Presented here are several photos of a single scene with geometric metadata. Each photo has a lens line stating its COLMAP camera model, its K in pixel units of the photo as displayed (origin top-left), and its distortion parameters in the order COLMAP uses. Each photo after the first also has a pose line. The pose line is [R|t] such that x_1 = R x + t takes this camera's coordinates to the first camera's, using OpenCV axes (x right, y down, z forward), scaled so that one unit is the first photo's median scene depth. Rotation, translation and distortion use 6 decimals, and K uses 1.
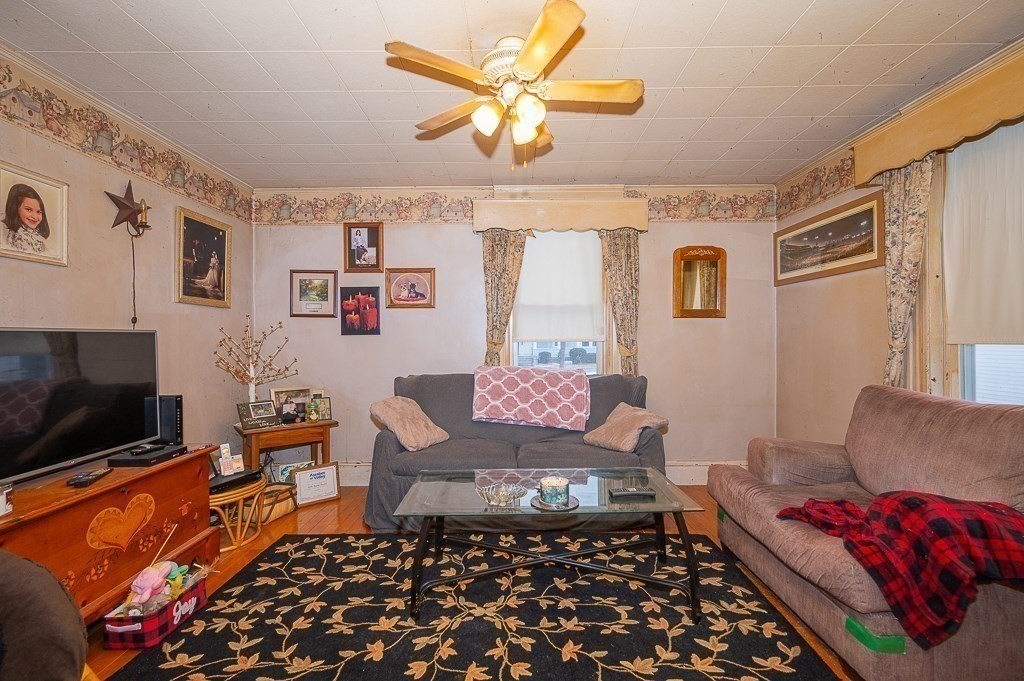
lens RADIAL K [[456.9, 0, 511.5], [0, 456.9, 340.9], [0, 0, 1]] dist [0.000063, -0.000167]
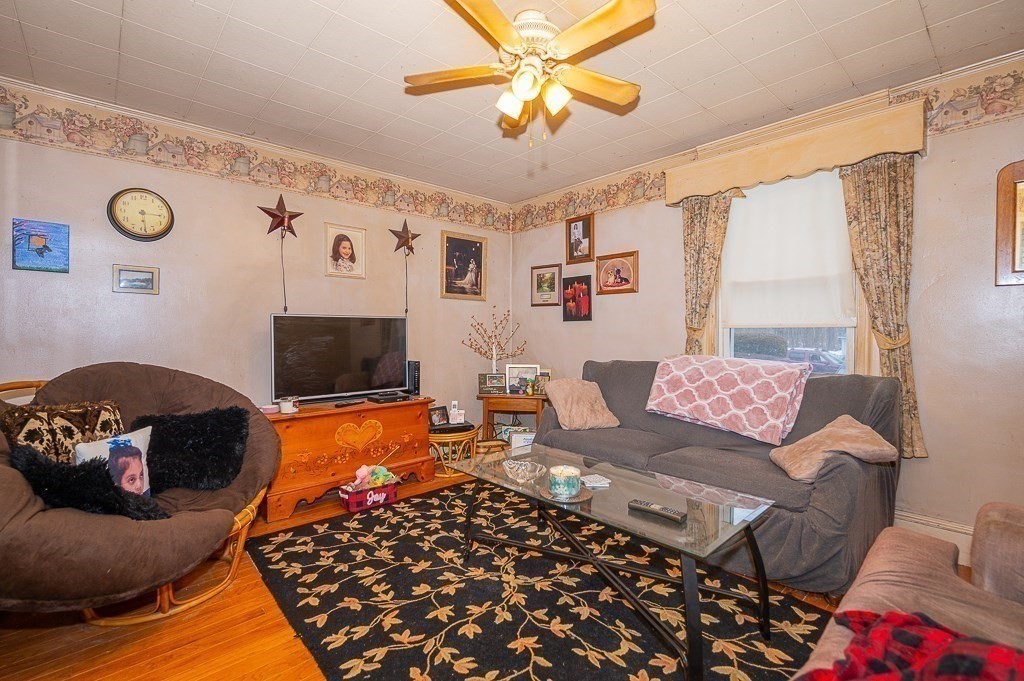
lens RADIAL K [[456.9, 0, 513.4], [0, 456.9, 337.3], [0, 0, 1]] dist [0.000063, -0.000167]
pose [[0.680477, 0.016228, -0.732589, 0.506188], [-0.010969, 0.999868, 0.011959, 0.019999], [0.732687, -0.000102, 0.680566, 0.214502]]
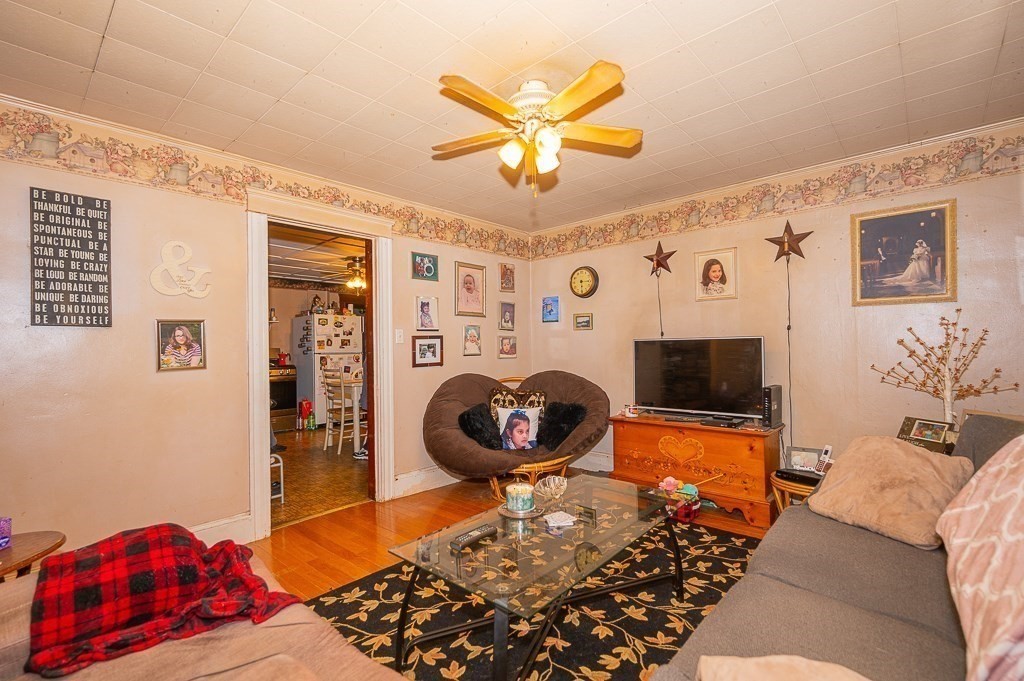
lens RADIAL K [[456.9, 0, 512.2], [0, 456.9, 344.0], [0, 0, 1]] dist [0.000063, -0.000167]
pose [[-0.666182, 0.011961, -0.745693, 0.627301], [0.013775, 0.999898, 0.003733, -0.013997], [0.745662, -0.007785, -0.666279, 1.213767]]
